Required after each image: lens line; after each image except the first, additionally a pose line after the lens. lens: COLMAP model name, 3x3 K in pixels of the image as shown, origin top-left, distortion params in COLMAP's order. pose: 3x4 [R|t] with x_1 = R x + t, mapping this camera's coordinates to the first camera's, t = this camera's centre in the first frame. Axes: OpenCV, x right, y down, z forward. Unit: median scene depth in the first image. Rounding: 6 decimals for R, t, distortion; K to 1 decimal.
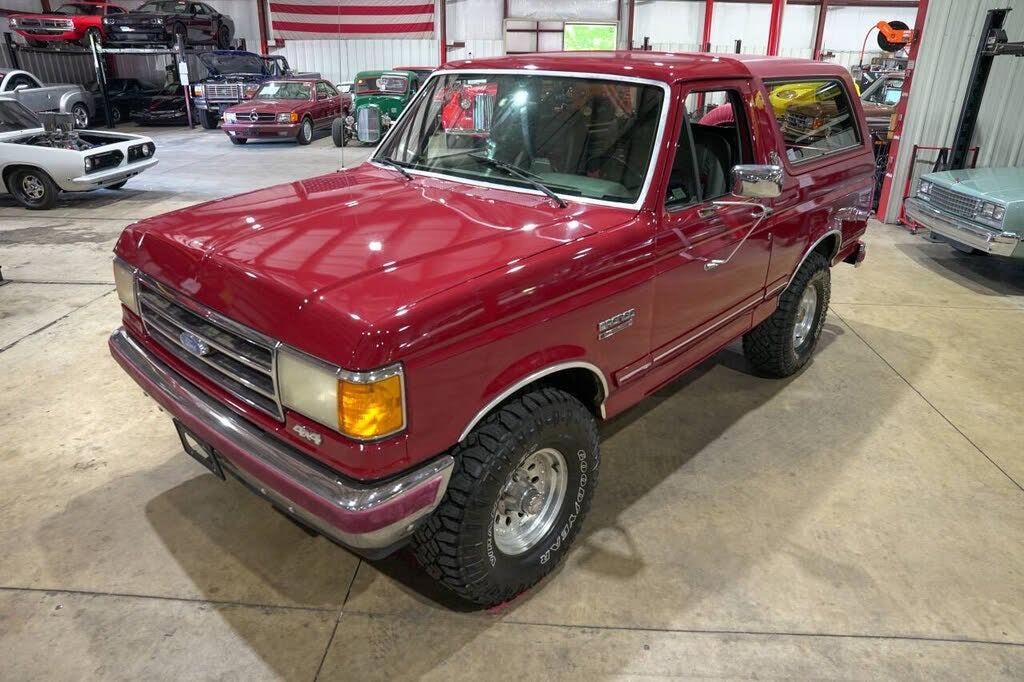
lens RADIAL K [[706.9, 0, 519.8], [0, 706.9, 336.3], [0, 0, 1]] dist [-0.146954, 0.123020]
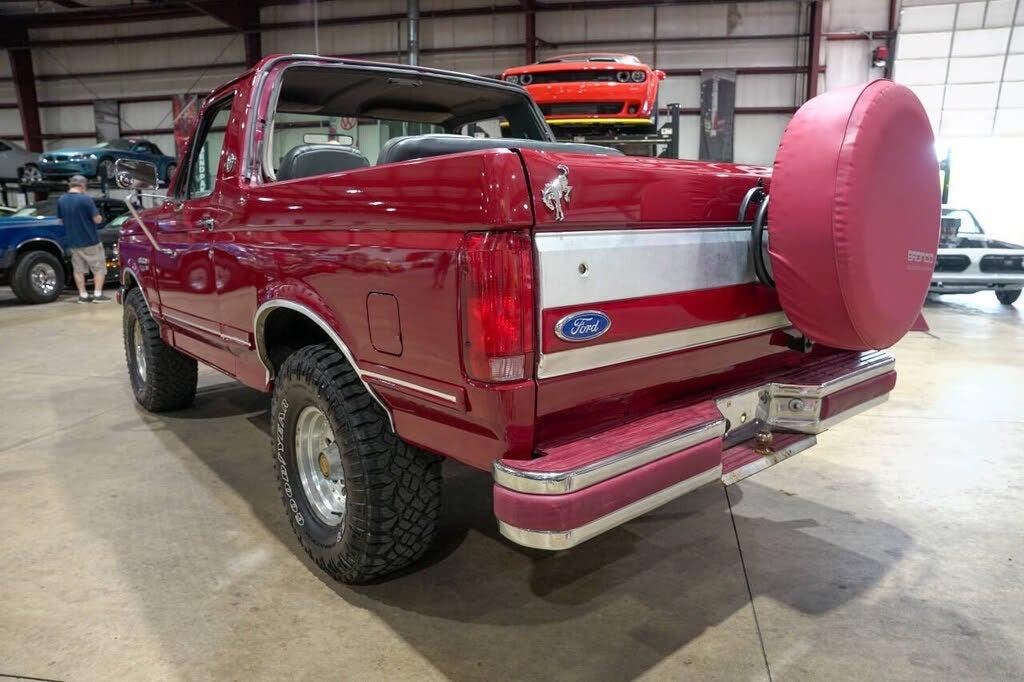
lens RADIAL K [[706.9, 0, 519.8], [0, 706.9, 336.3], [0, 0, 1]] dist [-0.146954, 0.123020]
pose [[-0.135436, 0.167878, -0.976460, 1.103318], [-0.365701, 0.907480, 0.206741, -0.357245], [0.920826, 0.385093, -0.061512, 1.386322]]
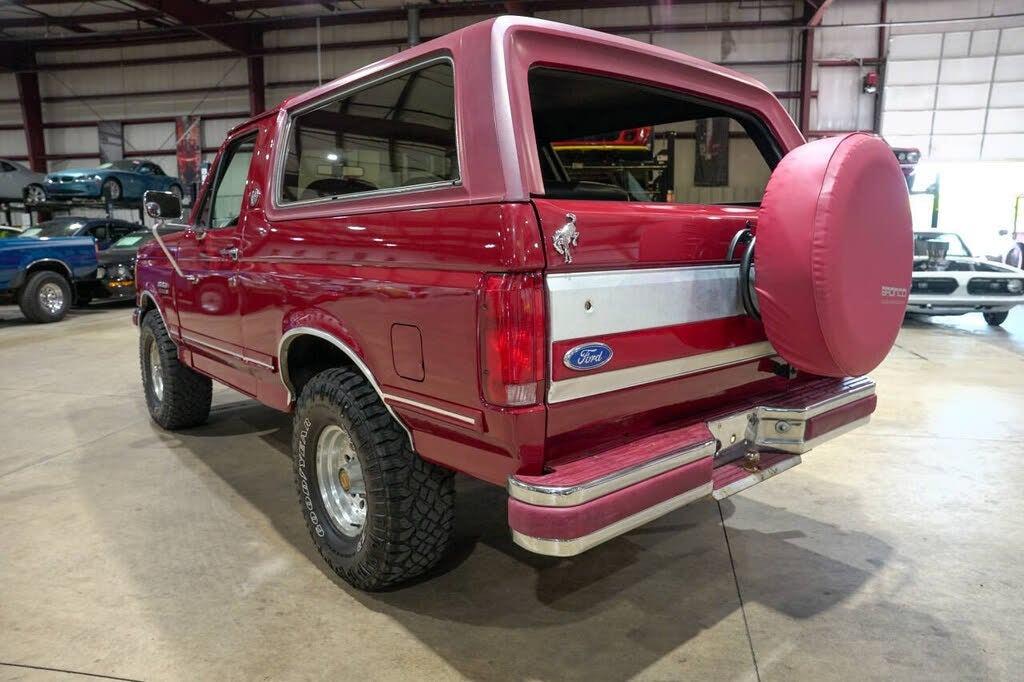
lens RADIAL K [[702.0, 0, 508.4], [0, 702.0, 350.1], [0, 0, 1]] dist [-0.150054, 0.121890]
pose [[-0.147160, 0.163635, -0.975483, 1.140069], [-0.362255, 0.908781, 0.207096, -0.367799], [0.920389, 0.383850, -0.074459, 1.378805]]
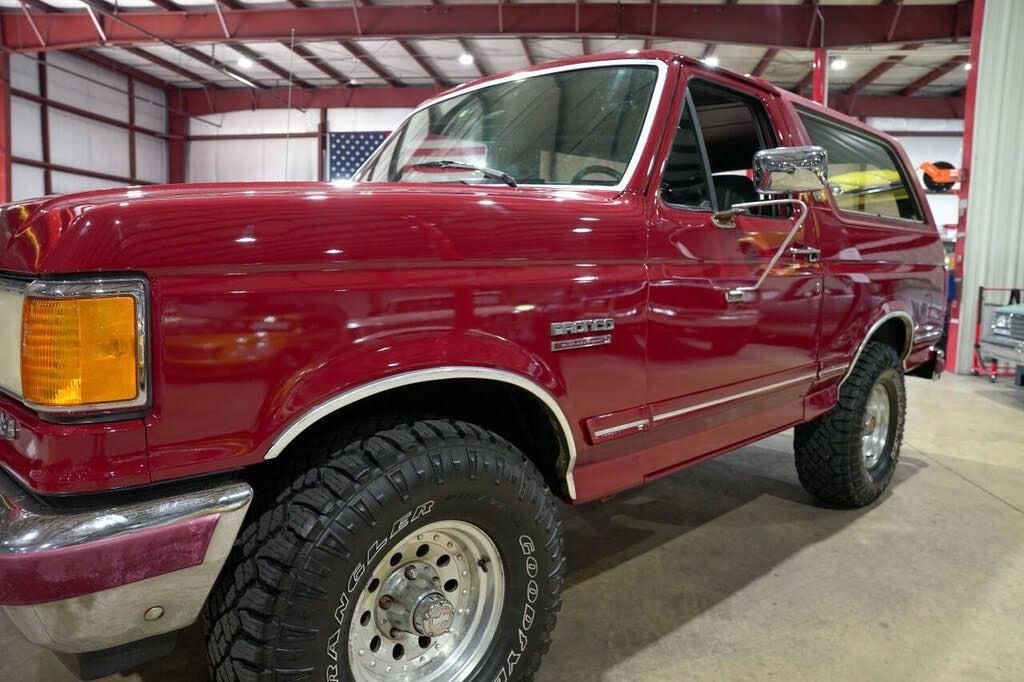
lens RADIAL K [[706.9, 0, 519.8], [0, 706.9, 336.3], [0, 0, 1]] dist [-0.146954, 0.123020]
pose [[0.997233, 0.008251, -0.073884, 0.090942], [-0.028587, 0.959969, -0.278643, 0.119302], [0.068627, 0.279984, 0.957548, 0.268581]]
